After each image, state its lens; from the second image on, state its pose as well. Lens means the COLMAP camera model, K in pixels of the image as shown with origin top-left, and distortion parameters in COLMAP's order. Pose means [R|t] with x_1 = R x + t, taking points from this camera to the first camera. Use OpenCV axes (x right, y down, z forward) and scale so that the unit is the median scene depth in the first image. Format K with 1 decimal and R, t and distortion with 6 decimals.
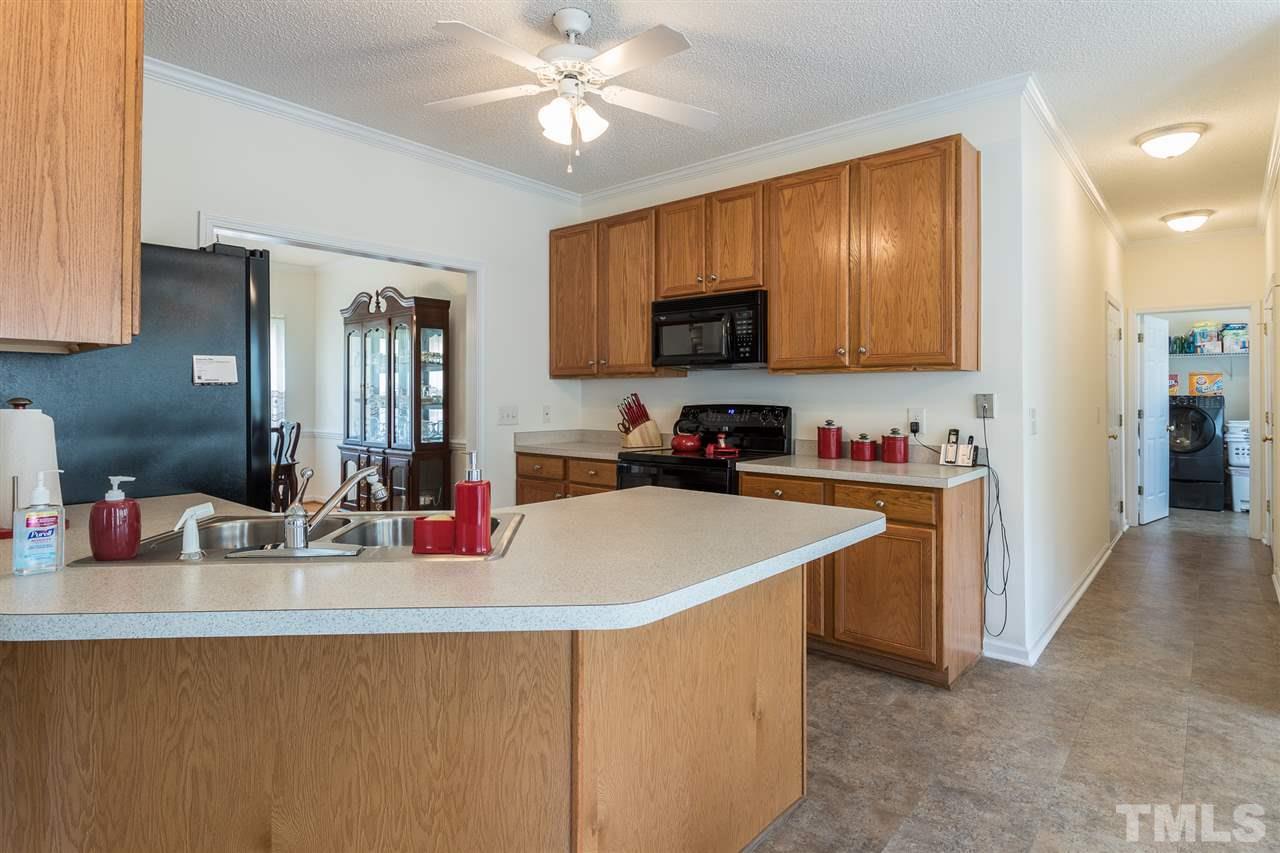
lens RADIAL K [[678.4, 0, 639.5], [0, 678.4, 396.9], [0, 0, 1]] dist [-0.000121, -0.000476]
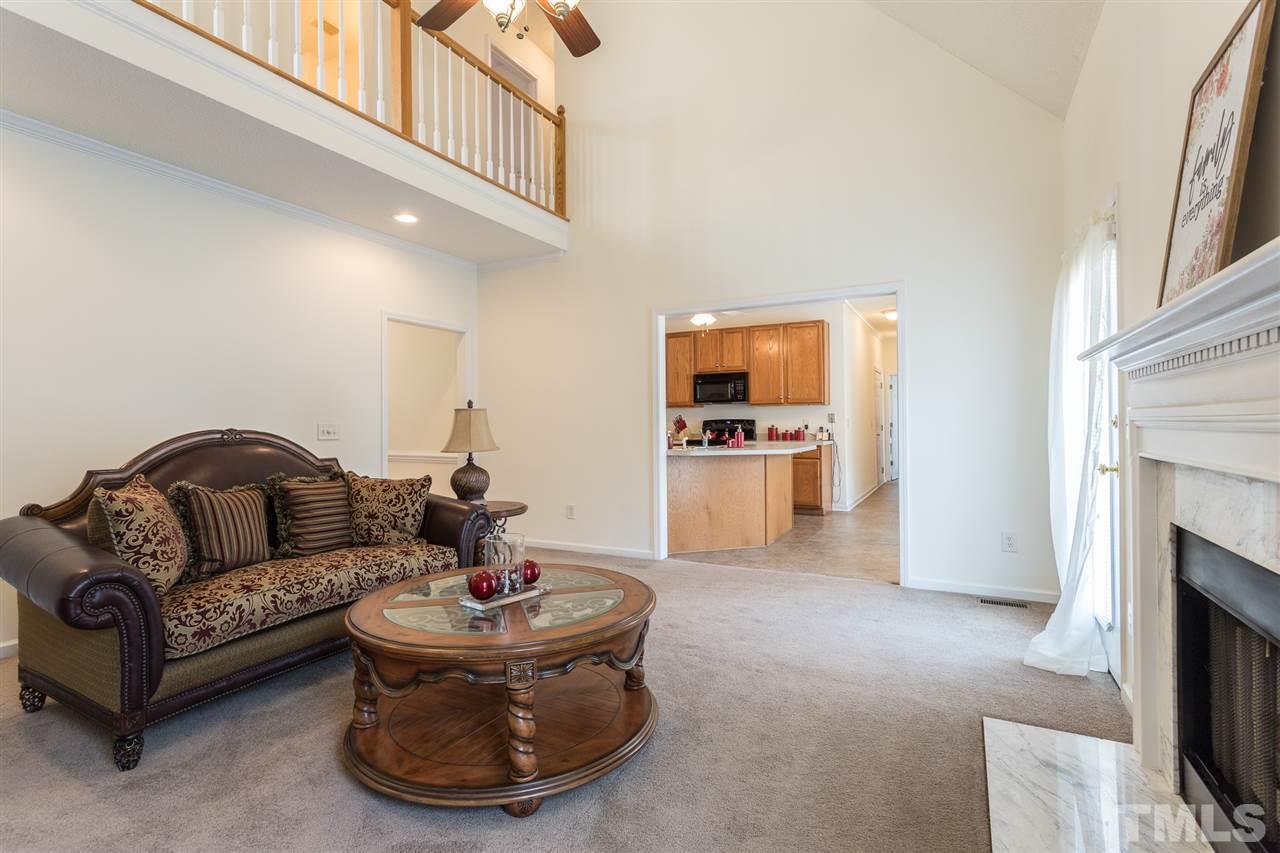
lens RADIAL K [[616.4, 0, 640.2], [0, 616.4, 421.9], [0, 0, 1]] dist [-0.001758, 0.000054]
pose [[0.975088, -0.008024, 0.221675, -0.650853], [0.008659, 0.999961, -0.001896, 0.022033], [-0.221651, 0.003768, 0.975119, -1.021690]]
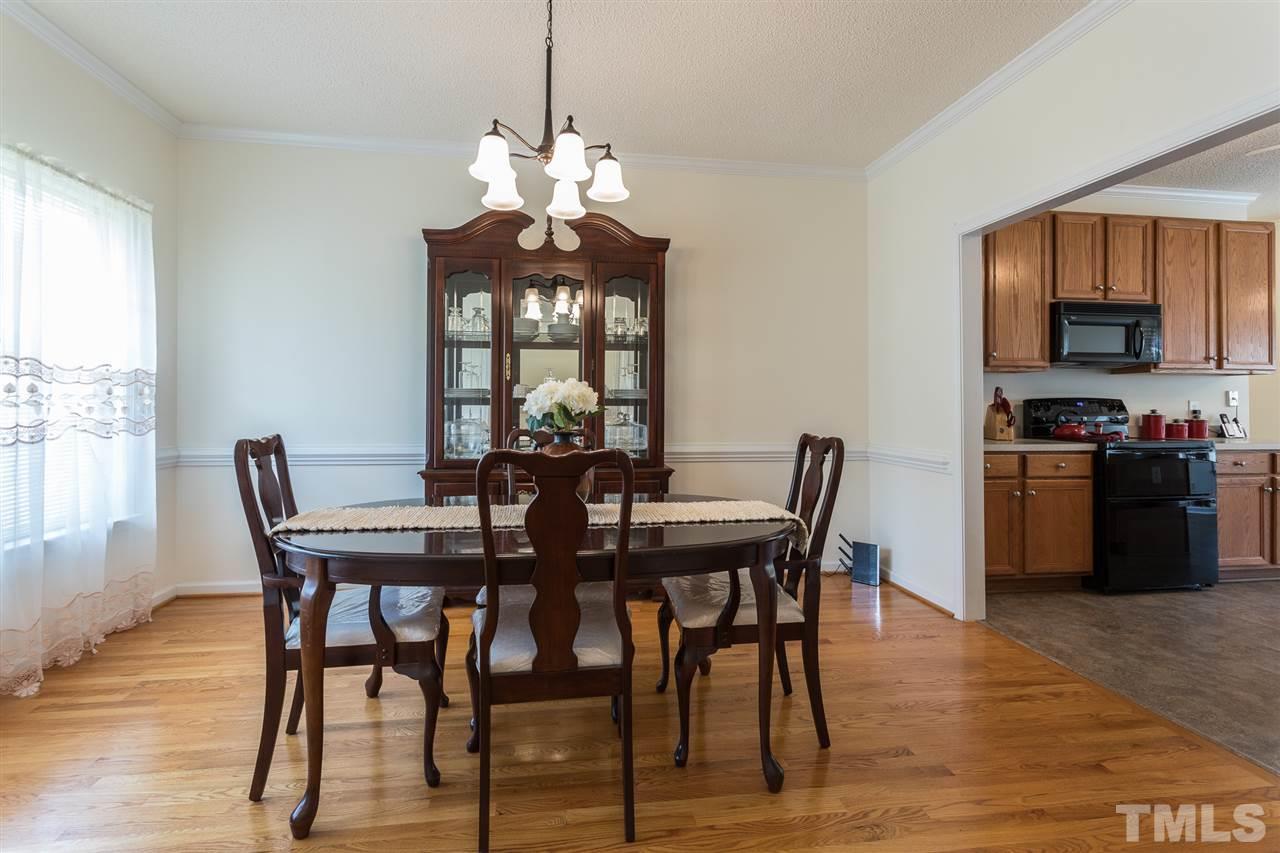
lens RADIAL K [[620.7, 0, 635.4], [0, 620.7, 398.7], [0, 0, 1]] dist [0.002894, -0.000062]
pose [[0.658091, 0.006668, 0.752909, -1.261273], [-0.002240, 0.999974, -0.006899, 0.023117], [-0.752935, 0.002854, 0.658088, 0.940616]]
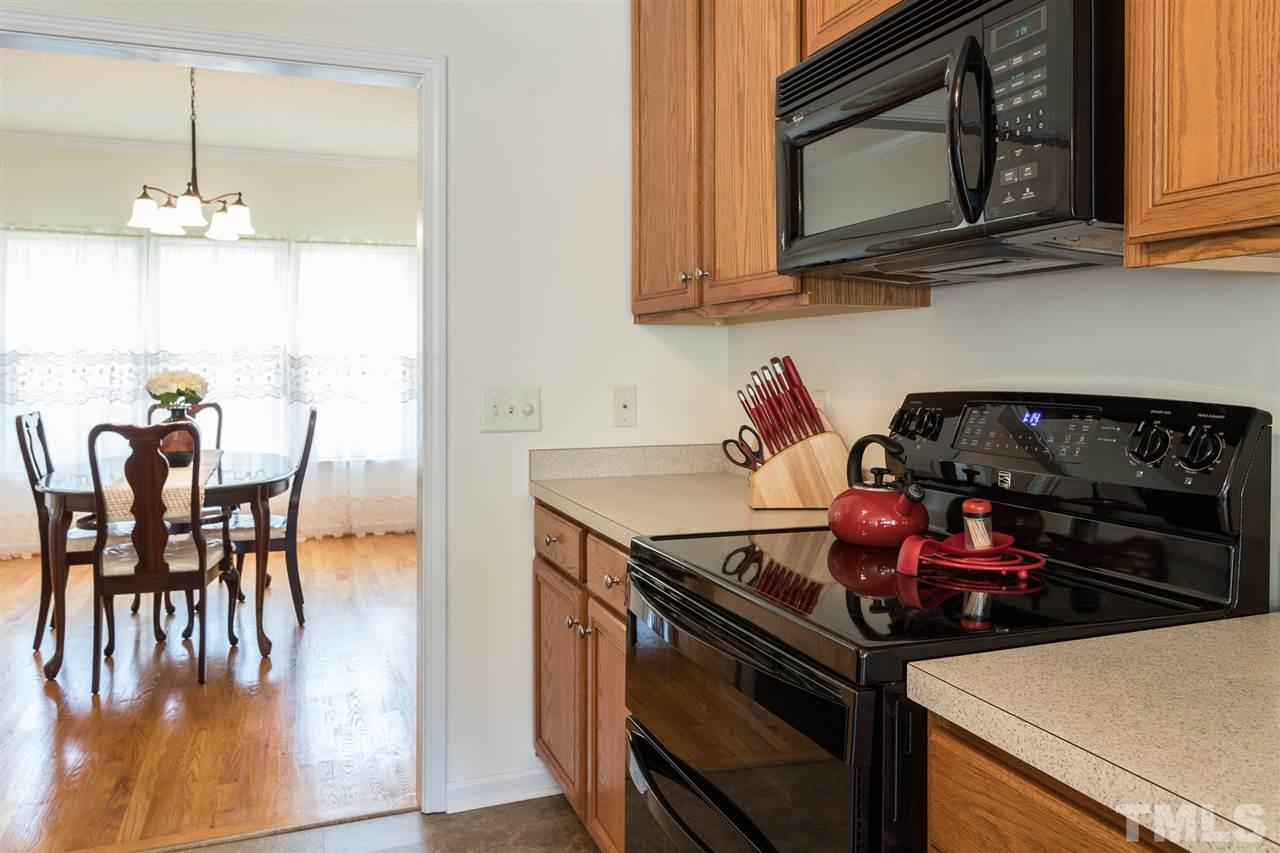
lens RADIAL K [[922.5, 0, 640.5], [0, 922.5, 365.1], [0, 0, 1]] dist [-0.000081, 0.000553]
pose [[0.877433, -0.002992, -0.479690, 0.184995], [0.004154, 0.999990, 0.001362, -0.001779], [0.479681, -0.003187, 0.877437, 0.611512]]
